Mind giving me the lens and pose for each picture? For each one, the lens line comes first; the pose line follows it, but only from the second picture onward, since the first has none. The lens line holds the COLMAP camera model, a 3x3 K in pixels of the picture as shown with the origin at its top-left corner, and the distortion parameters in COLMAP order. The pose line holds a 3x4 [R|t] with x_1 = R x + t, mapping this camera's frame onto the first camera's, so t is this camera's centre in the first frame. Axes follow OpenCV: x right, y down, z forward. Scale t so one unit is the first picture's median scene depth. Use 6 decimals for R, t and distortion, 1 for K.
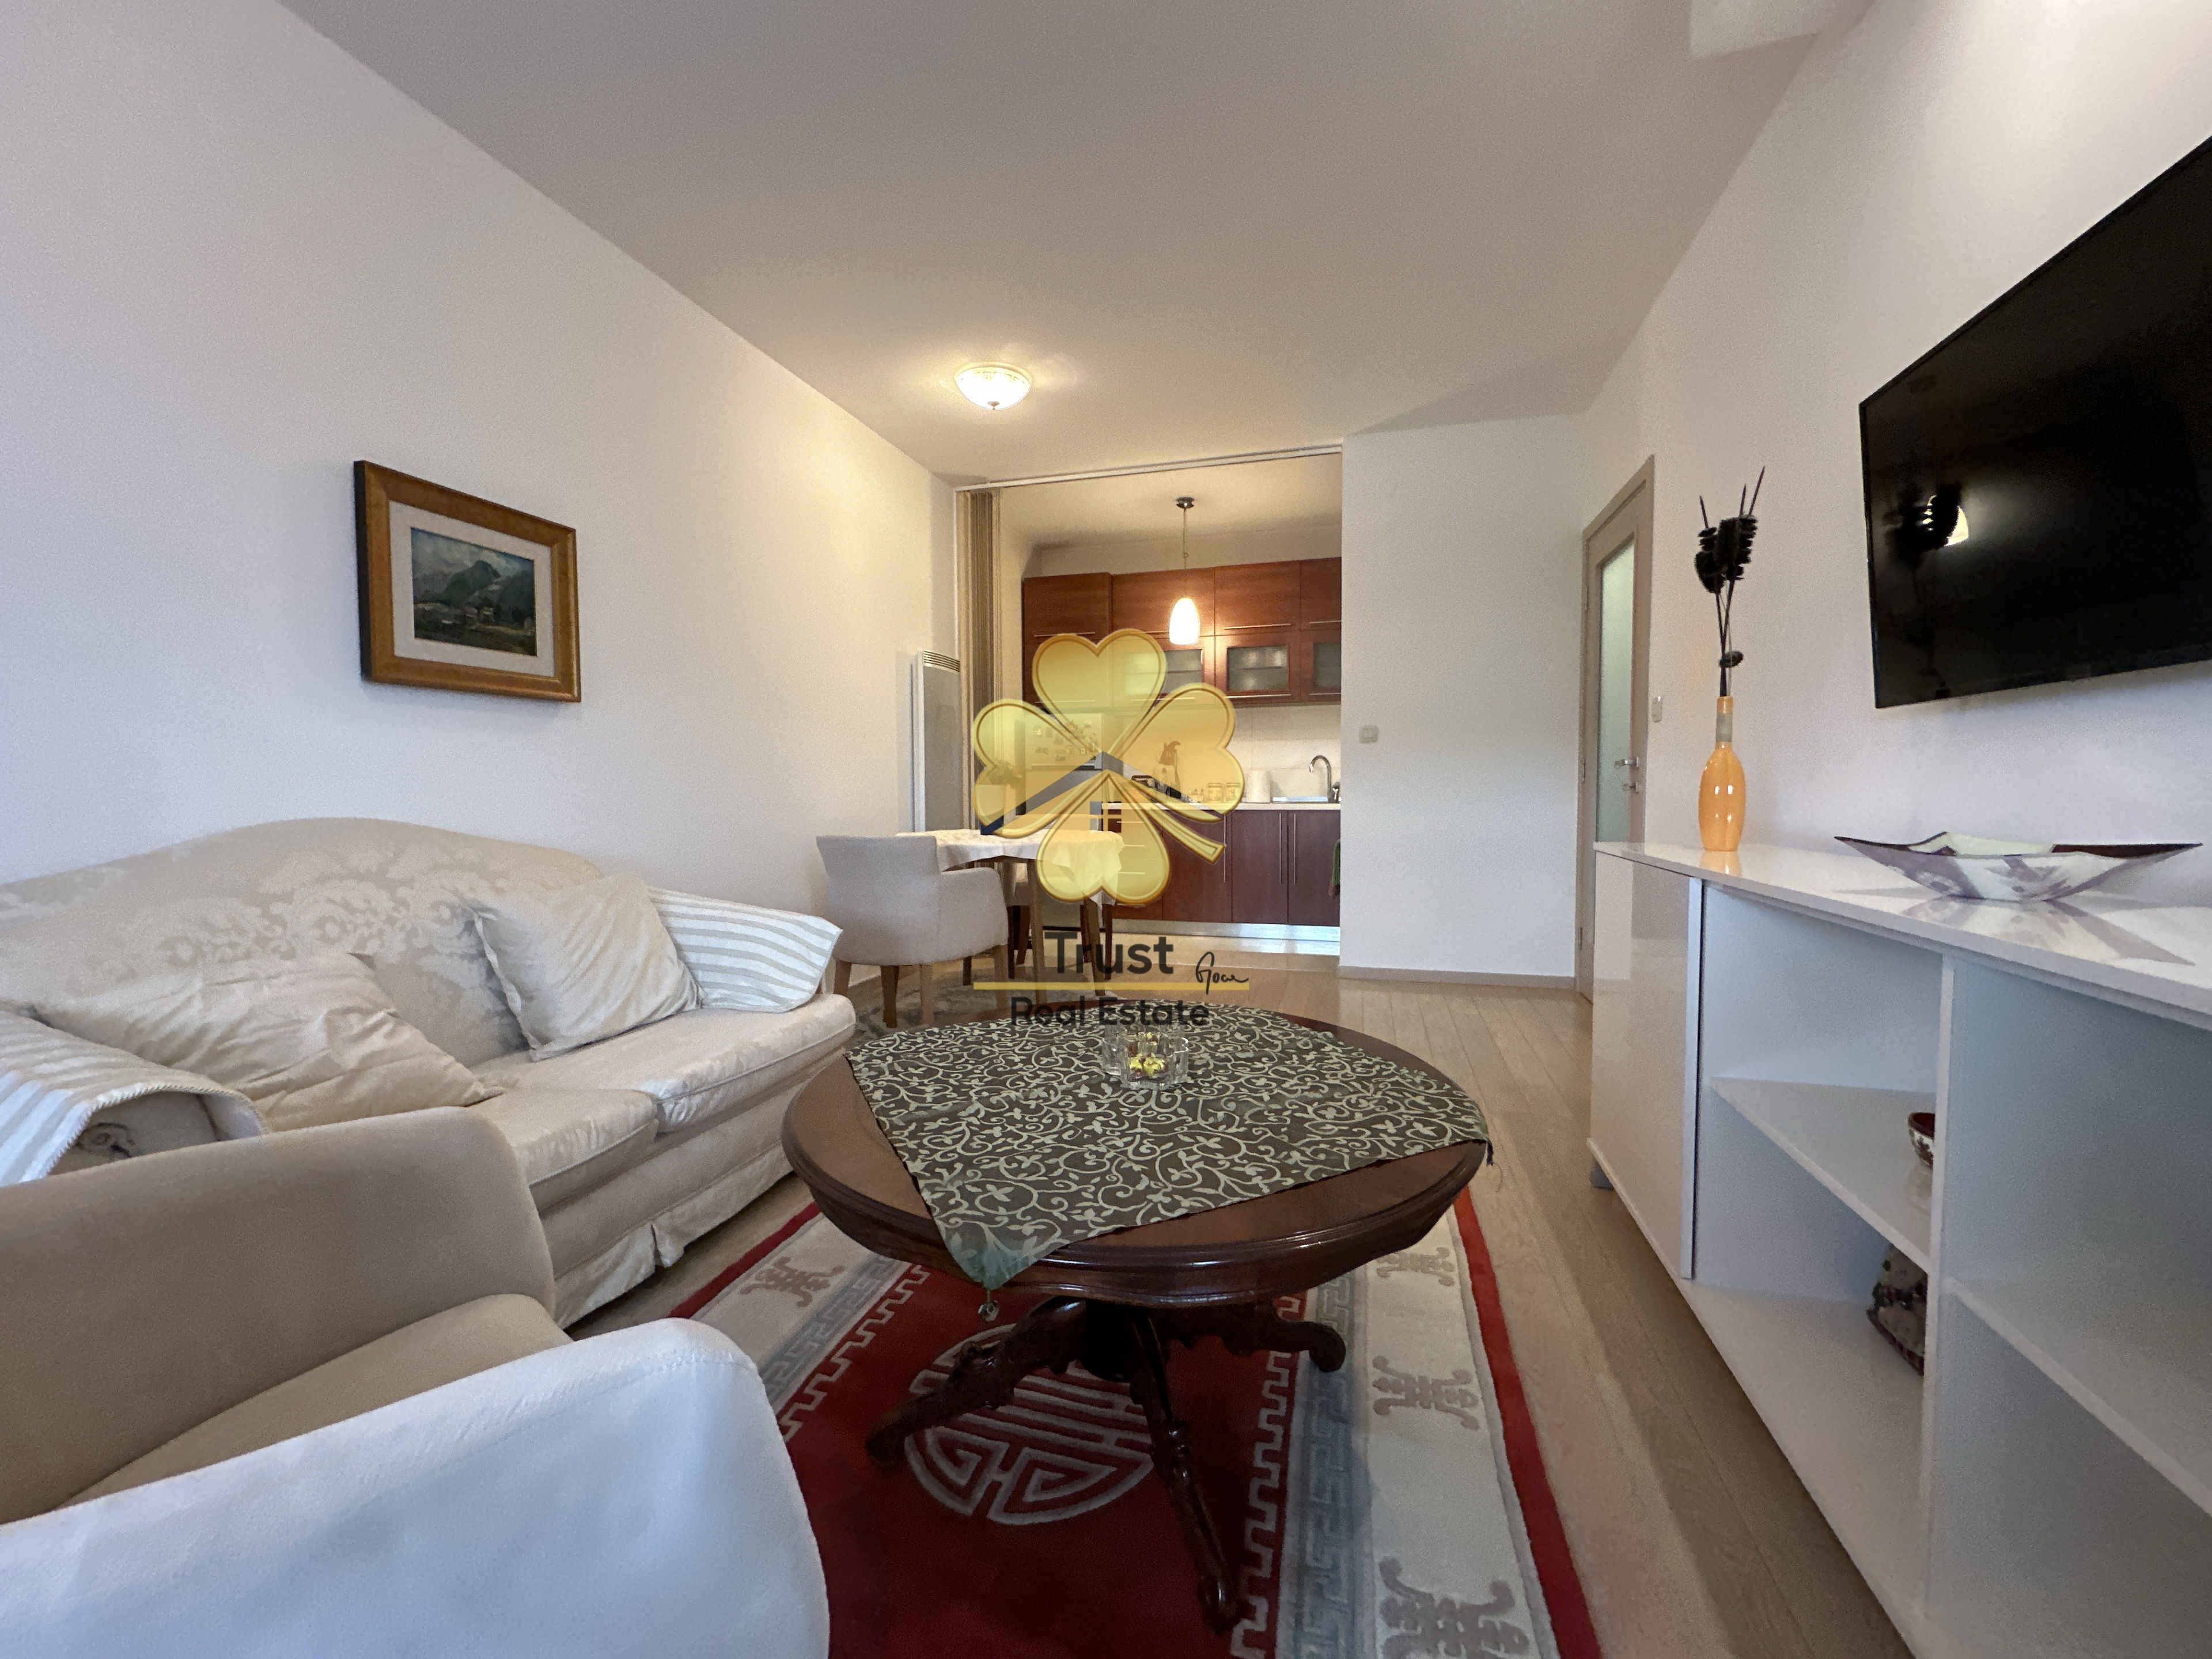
lens RADIAL K [[878.8, 0, 1099.7], [0, 878.8, 825.2], [0, 0, 1]] dist [-0.001043, -0.000230]
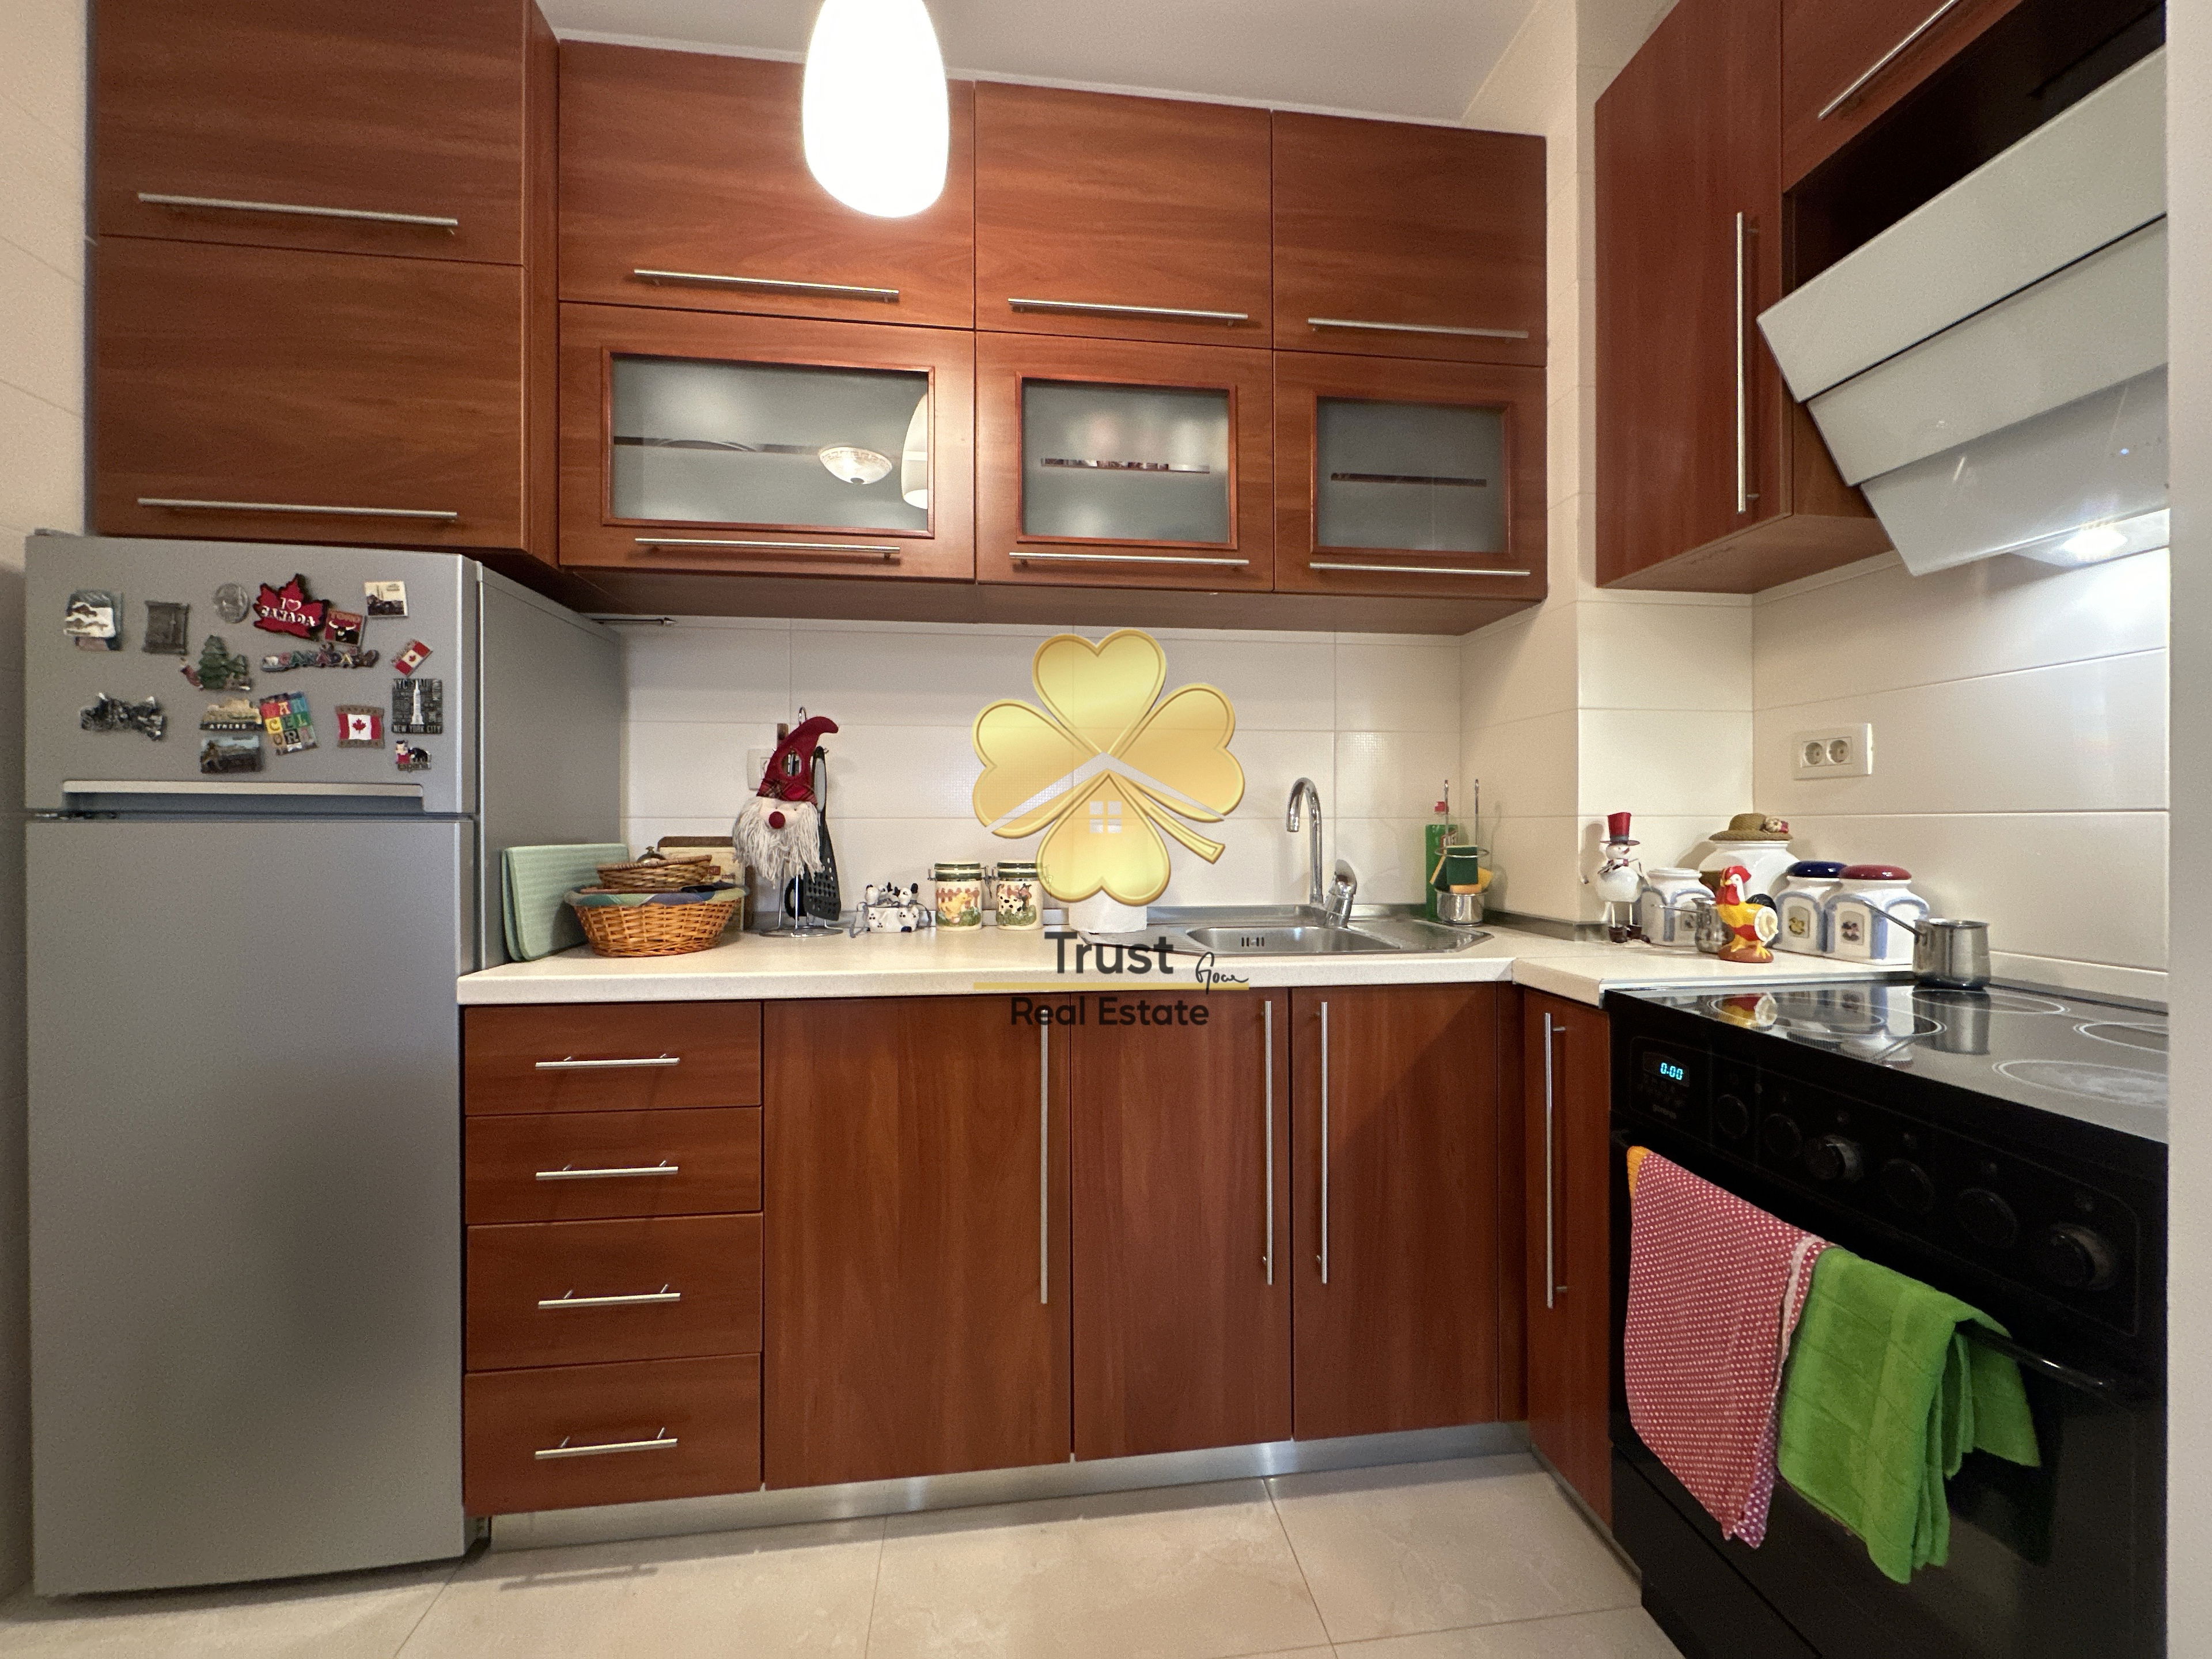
lens RADIAL K [[878.8, 0, 1105.1], [0, 878.8, 830.5], [0, 0, 1]] dist [-0.001043, -0.000230]
pose [[0.915995, 0.003392, 0.401174, 0.045664], [0.015820, 0.998881, -0.044569, -0.036163], [-0.400877, 0.047172, 0.914917, 0.565633]]
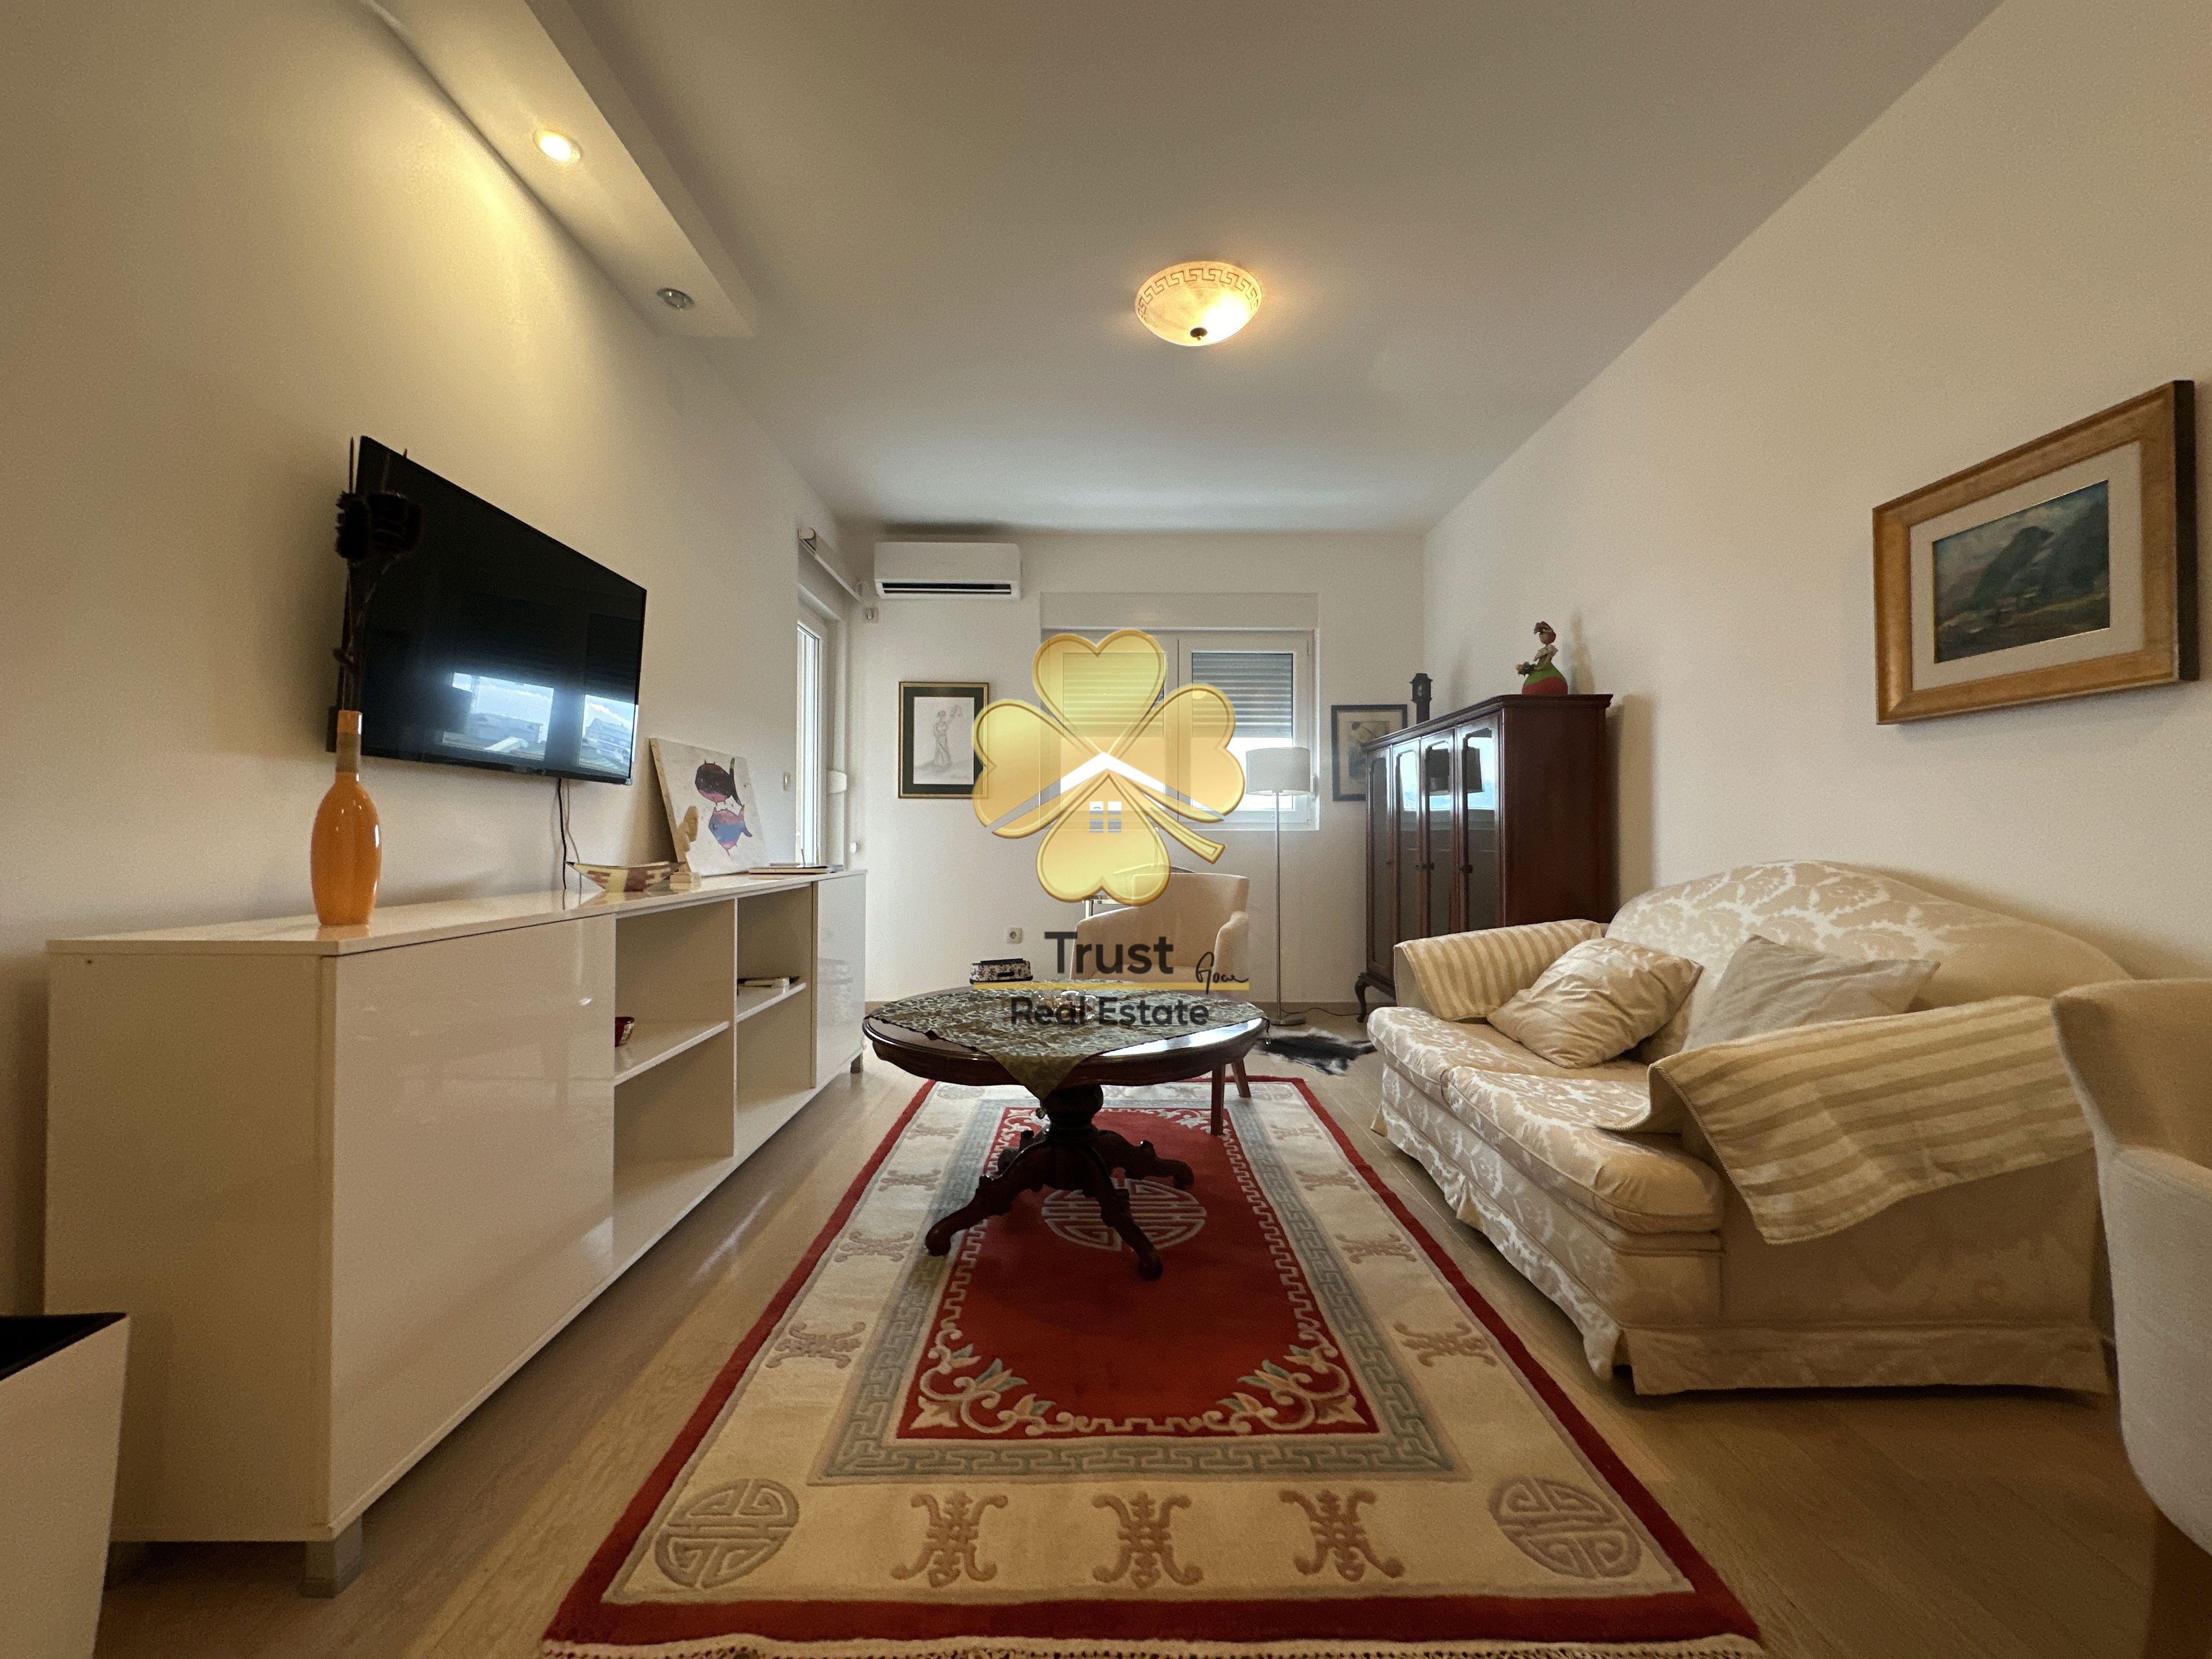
lens RADIAL K [[878.8, 0, 1109.9], [0, 878.8, 827.5], [0, 0, 1]] dist [-0.001043, -0.000230]
pose [[-0.955510, -0.001790, -0.294955, 0.292216], [-0.012097, 0.999378, 0.033123, -0.071275], [0.294712, 0.035218, -0.954937, 1.694573]]
